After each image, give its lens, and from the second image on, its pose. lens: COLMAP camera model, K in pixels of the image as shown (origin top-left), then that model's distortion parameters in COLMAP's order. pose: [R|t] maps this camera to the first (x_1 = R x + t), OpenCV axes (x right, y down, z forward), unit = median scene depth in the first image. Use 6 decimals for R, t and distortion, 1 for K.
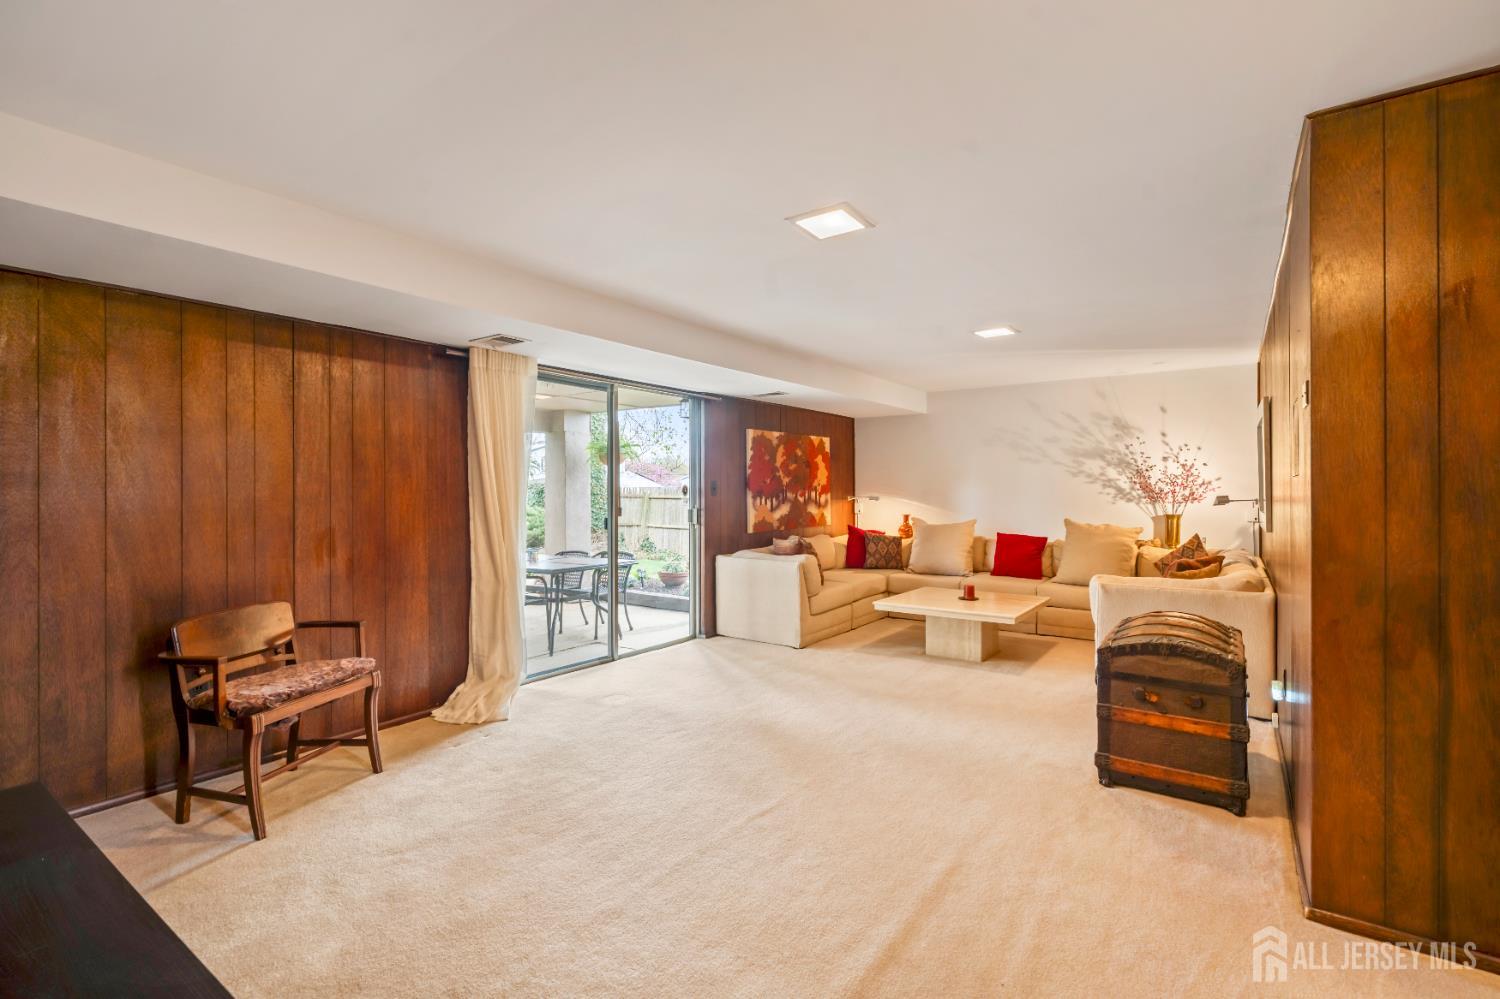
lens RADIAL K [[682.4, 0, 753.1], [0, 682.4, 496.0], [0, 0, 1]] dist [-0.007350, 0.000308]
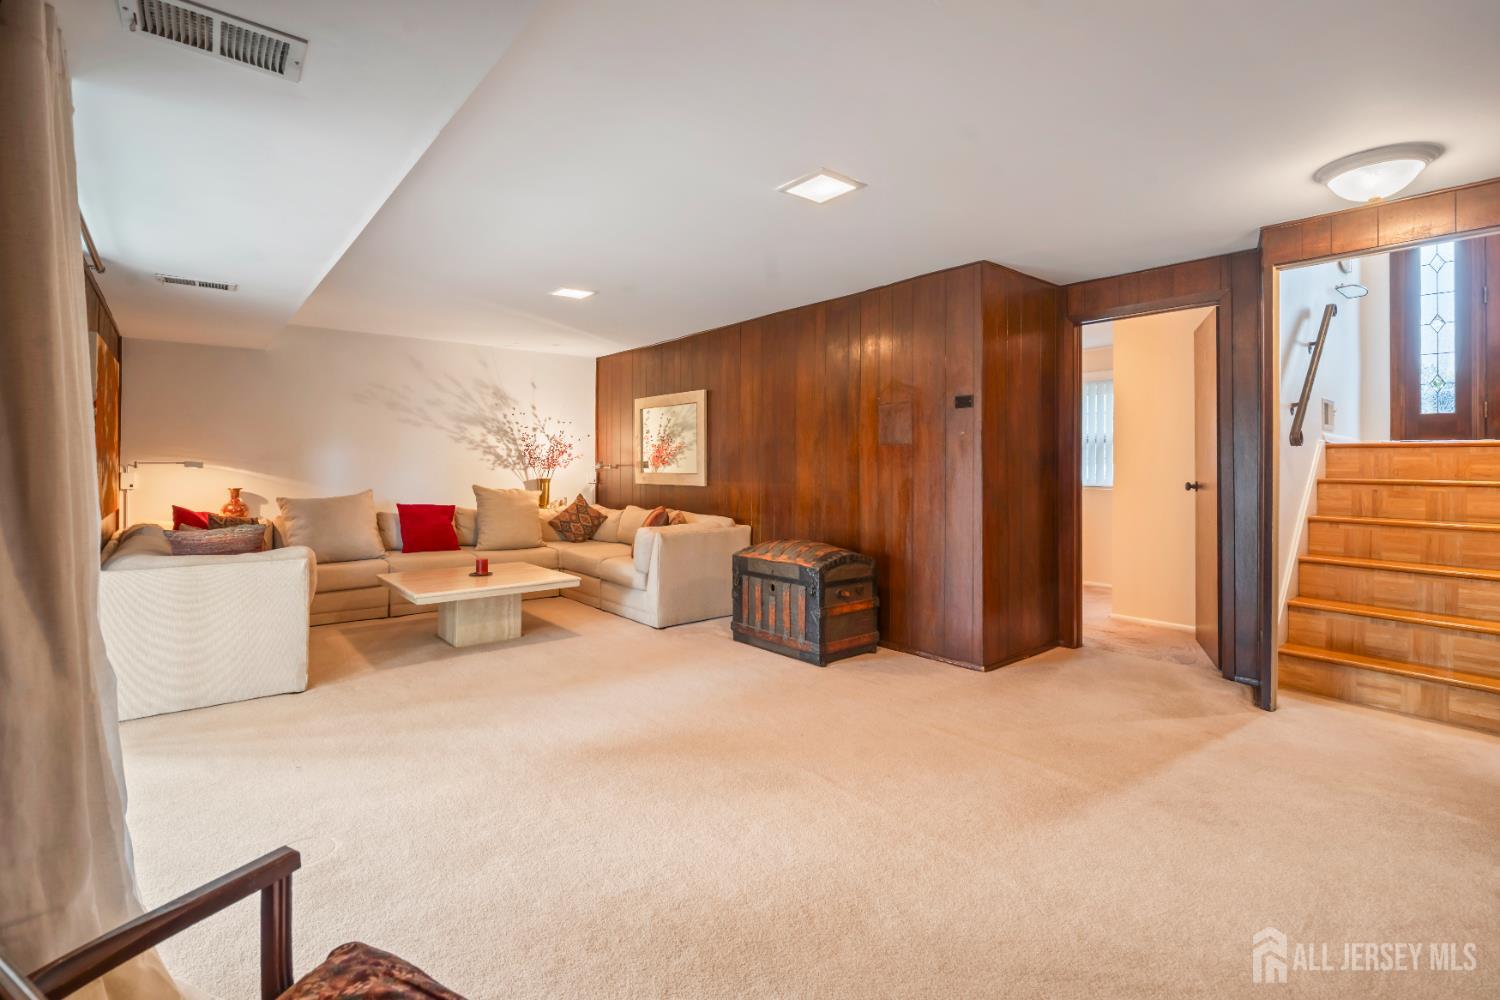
lens RADIAL K [[682.4, 0, 767.6], [0, 682.4, 470.6], [0, 0, 1]] dist [-0.007350, 0.000308]
pose [[0.247649, -0.005209, 0.968836, -0.375664], [0.005277, 0.999978, 0.004028, 0.010471], [-0.968836, 0.004115, 0.247671, 0.342449]]
